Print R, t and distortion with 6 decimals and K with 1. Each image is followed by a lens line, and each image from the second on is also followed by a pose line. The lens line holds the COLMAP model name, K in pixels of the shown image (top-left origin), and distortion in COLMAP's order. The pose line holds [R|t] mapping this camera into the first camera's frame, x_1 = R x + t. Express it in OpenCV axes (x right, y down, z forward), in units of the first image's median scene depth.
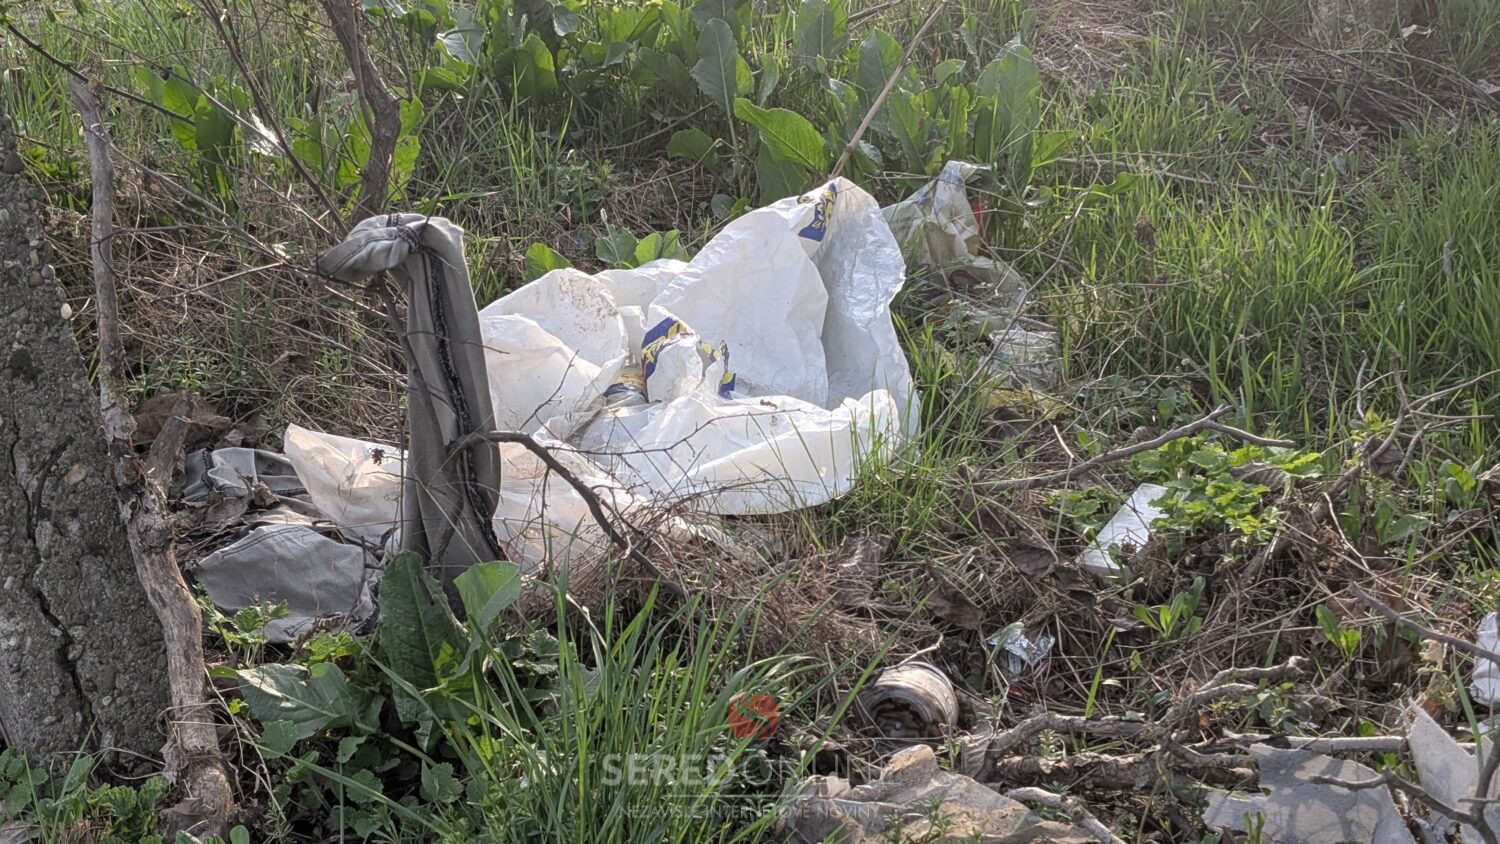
lens RADIAL K [[2425.5, 0, 742.7], [0, 2425.5, 433.6], [0, 0, 1]] dist [0.286311, -1.368504]
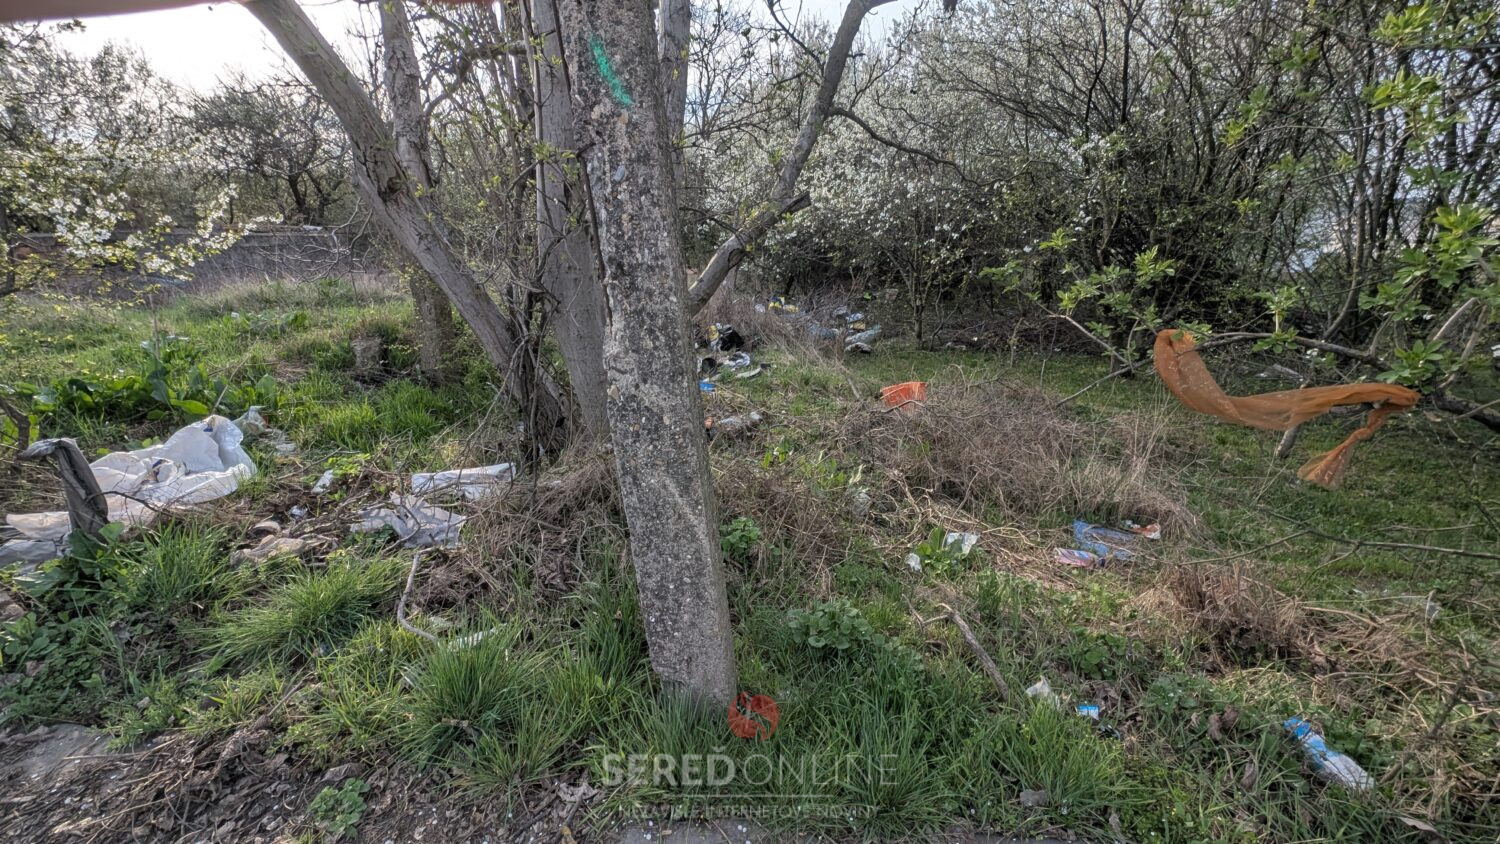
lens RADIAL K [[570.7, 0, 742.3], [0, 570.7, 428.1], [0, 0, 1]] dist [0.000784, 0.000029]
pose [[0.700396, -0.191886, 0.687477, 0.000686], [0.214518, 0.975245, 0.053658, 0.049890], [-0.680755, 0.109894, 0.724221, -0.227310]]
